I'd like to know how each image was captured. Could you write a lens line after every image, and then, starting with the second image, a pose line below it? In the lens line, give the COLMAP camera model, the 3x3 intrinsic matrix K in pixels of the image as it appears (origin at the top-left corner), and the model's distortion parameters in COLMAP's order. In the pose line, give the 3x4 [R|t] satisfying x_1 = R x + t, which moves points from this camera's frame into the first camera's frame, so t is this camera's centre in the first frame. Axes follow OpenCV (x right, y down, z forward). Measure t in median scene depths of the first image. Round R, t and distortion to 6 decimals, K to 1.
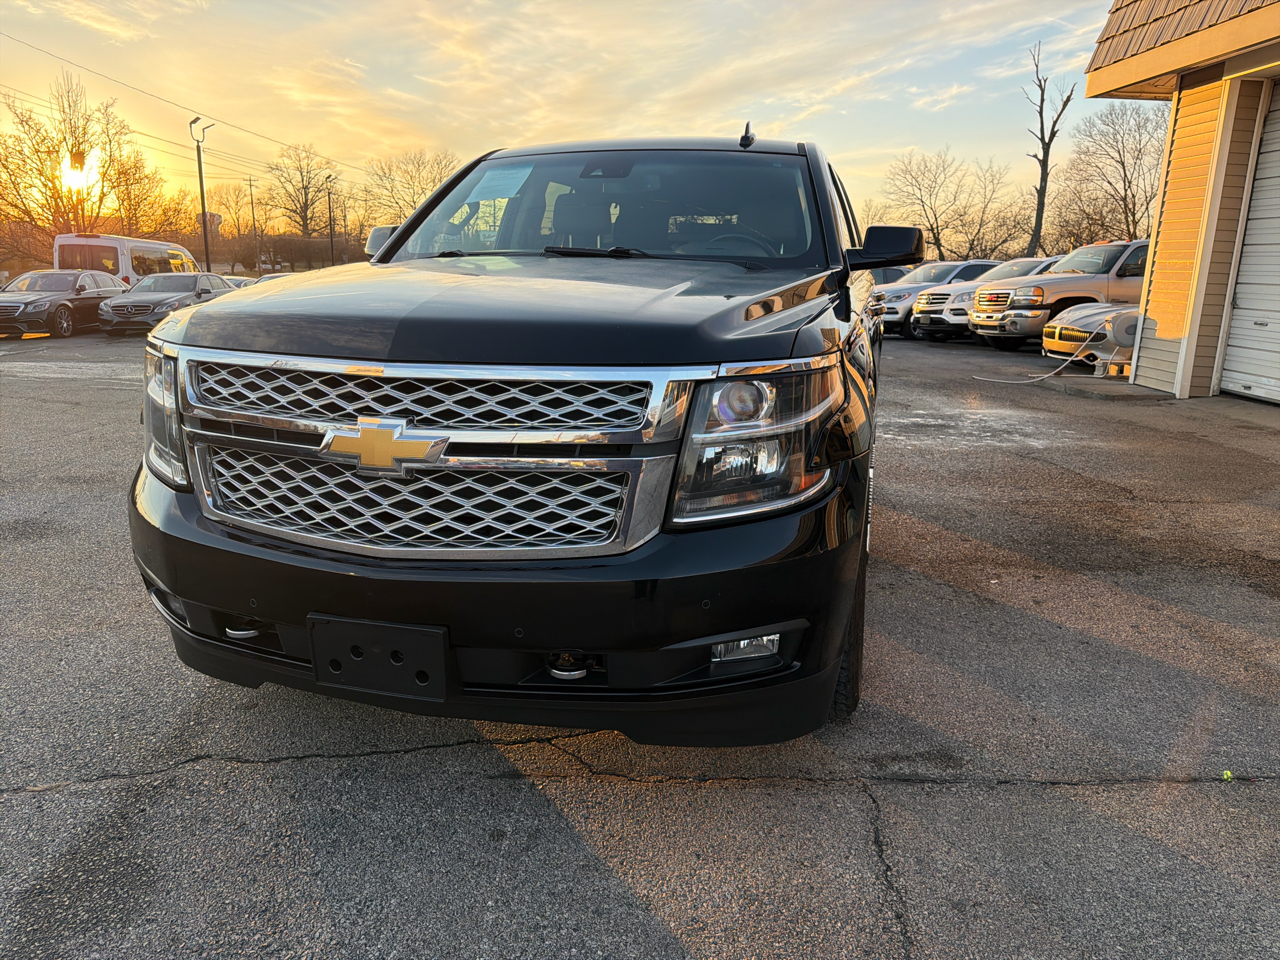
lens RADIAL K [[901.0, 0, 649.8], [0, 901.0, 468.0], [0, 0, 1]] dist [0.027346, -0.027068]
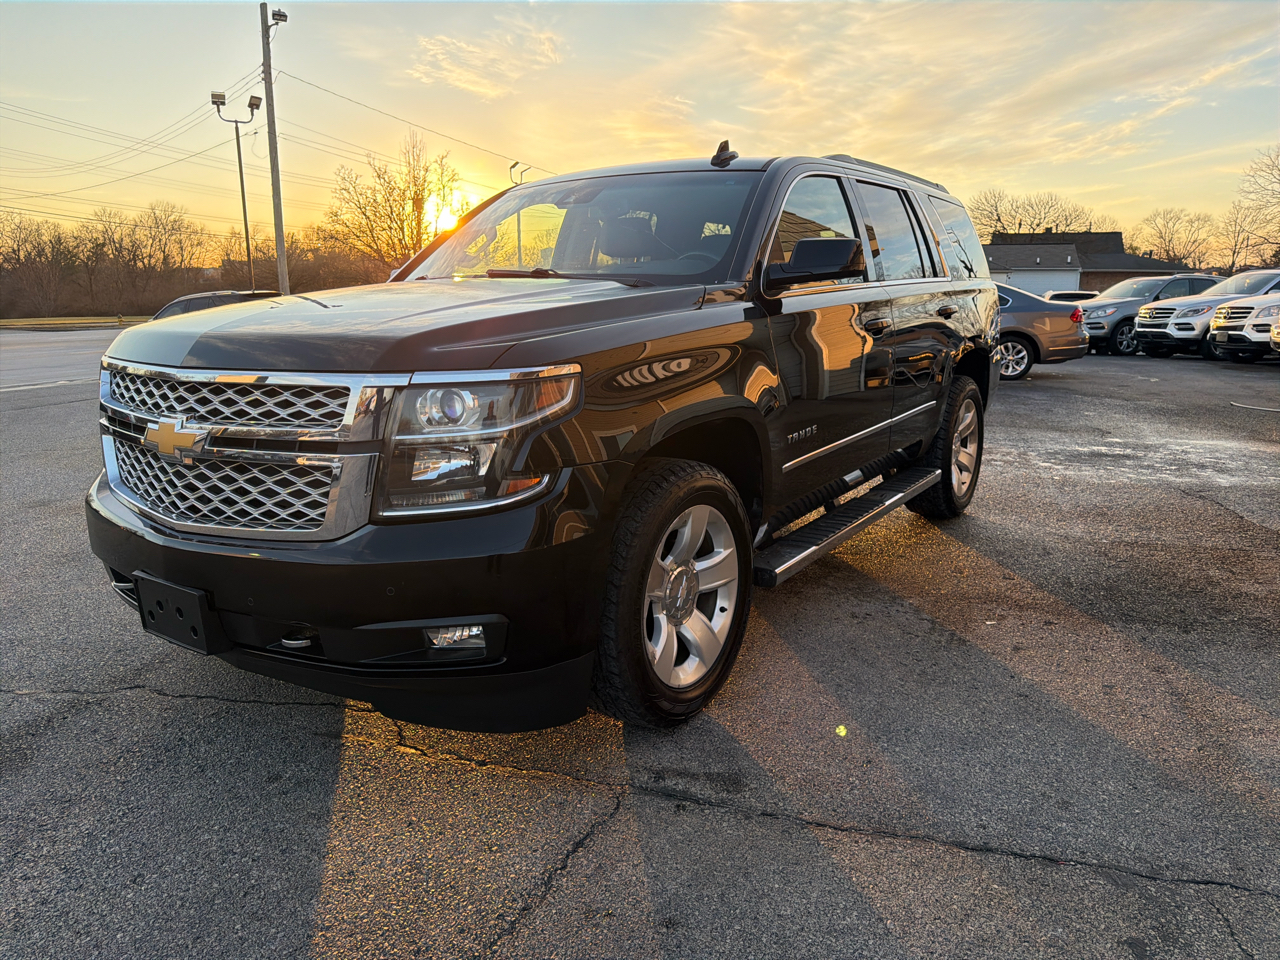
lens RADIAL K [[901.0, 0, 649.4], [0, 901.0, 460.2], [0, 0, 1]] dist [0.027346, -0.027068]
pose [[0.944085, 0.041210, -0.327118, 0.195876], [-0.051039, 0.998465, -0.021518, 0.000220], [0.325729, 0.037010, 0.944739, 0.015520]]
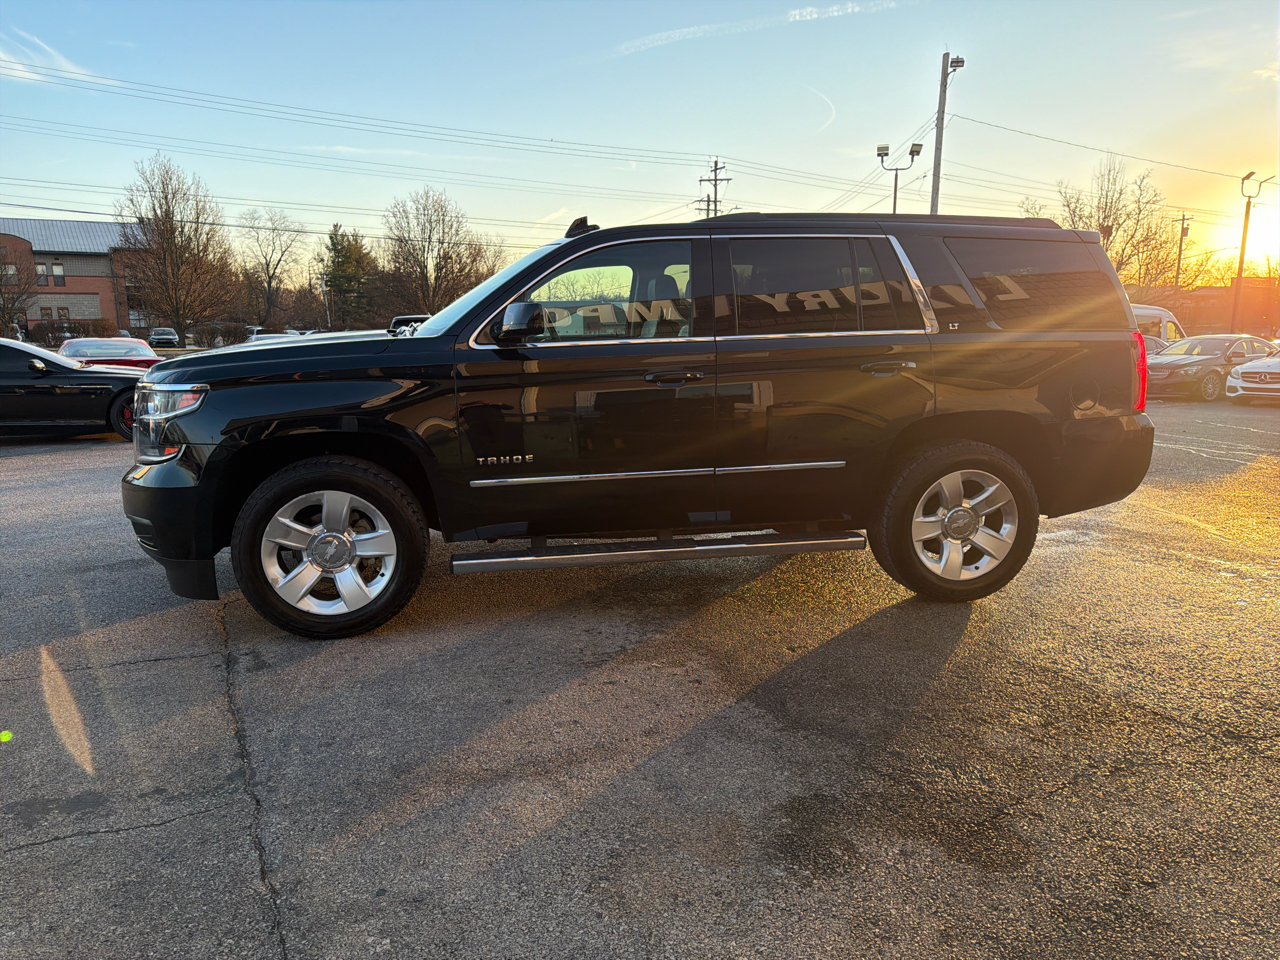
lens RADIAL K [[916.7, 0, 644.7], [0, 916.7, 468.7], [0, 0, 1]] dist [-0.007391, -0.018320]
pose [[0.406314, 0.130698, -0.904338, 0.696076], [-0.187733, 0.980544, 0.057364, -0.074490], [0.894240, 0.146467, 0.422945, 0.331678]]
